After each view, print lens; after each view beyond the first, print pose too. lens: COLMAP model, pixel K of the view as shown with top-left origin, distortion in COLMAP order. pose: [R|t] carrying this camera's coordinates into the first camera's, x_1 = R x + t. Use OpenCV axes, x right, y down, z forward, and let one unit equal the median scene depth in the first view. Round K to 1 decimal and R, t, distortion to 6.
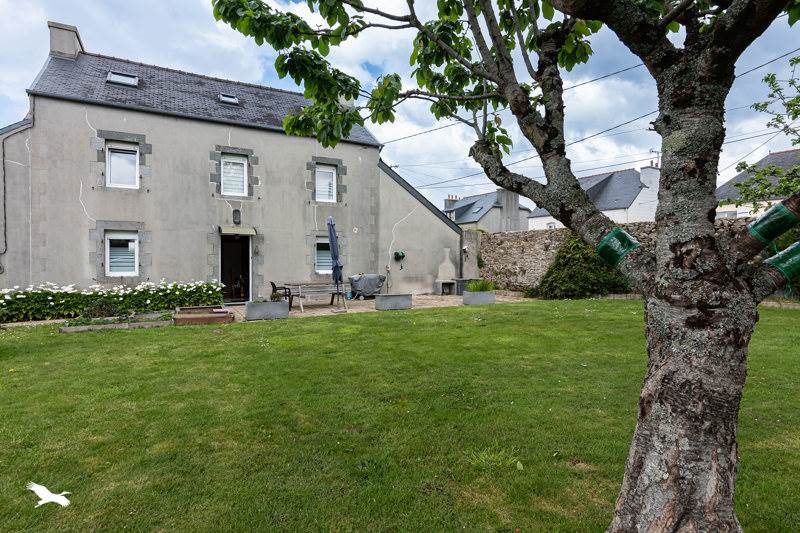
lens RADIAL K [[430.0, 0, 399.6], [0, 430.0, 264.8], [0, 0, 1]] dist [-0.000174, -0.001941]
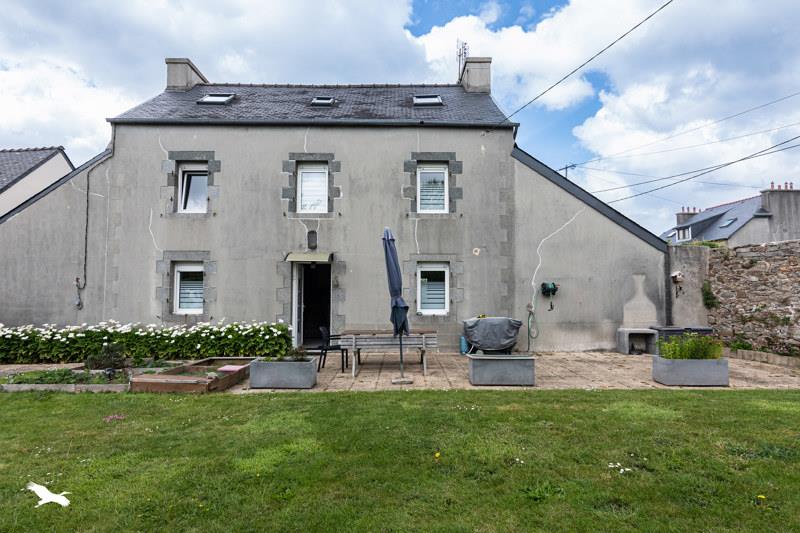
lens RADIAL K [[430.0, 0, 402.0], [0, 430.0, 266.0], [0, 0, 1]] dist [-0.000174, -0.001941]
pose [[0.880659, -0.029133, -0.472853, 0.129386], [-0.004424, 0.997558, -0.069700, -0.010283], [0.473729, 0.063474, 0.878380, 0.385800]]
